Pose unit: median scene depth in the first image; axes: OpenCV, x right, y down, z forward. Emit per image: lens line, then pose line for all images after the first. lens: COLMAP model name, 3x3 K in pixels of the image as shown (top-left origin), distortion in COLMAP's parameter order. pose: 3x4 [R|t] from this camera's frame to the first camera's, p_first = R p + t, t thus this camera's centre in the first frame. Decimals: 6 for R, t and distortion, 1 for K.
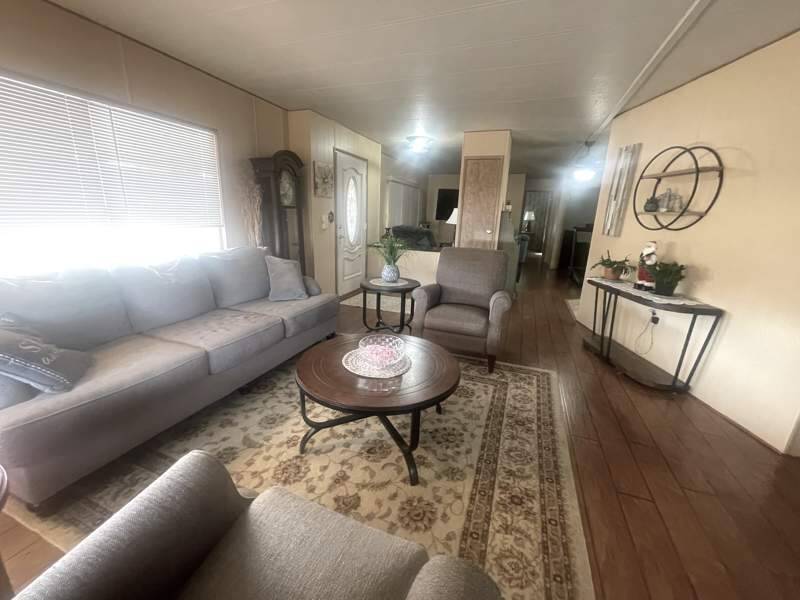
lens RADIAL K [[324.1, 0, 400.5], [0, 324.1, 298.5], [0, 0, 1]] dist [-0.004230, 0.000608]
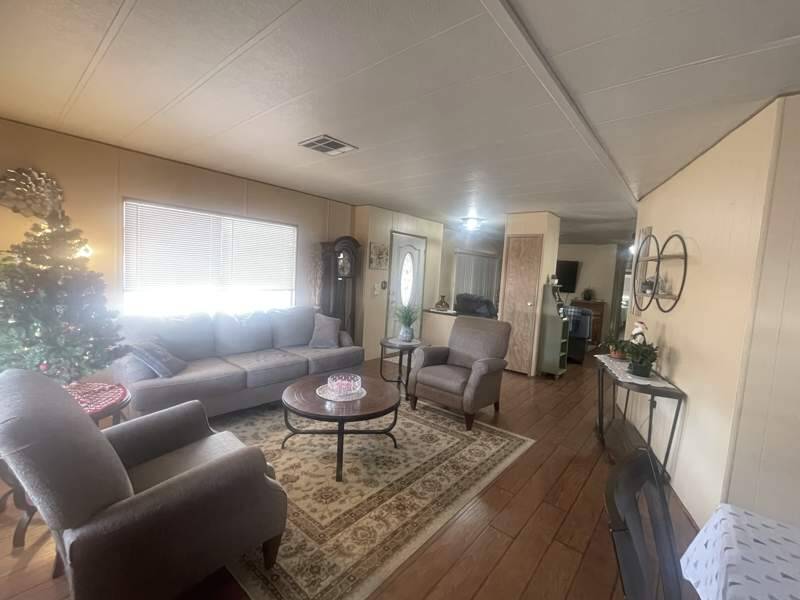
lens RADIAL K [[349.9, 0, 400.0], [0, 349.9, 297.4], [0, 0, 1]] dist [-0.008922, 0.002695]
pose [[0.943925, 0.045194, -0.327051, 0.435649], [-0.108830, 0.977815, -0.178982, 0.026513], [0.311707, 0.204538, 0.927903, -0.271430]]
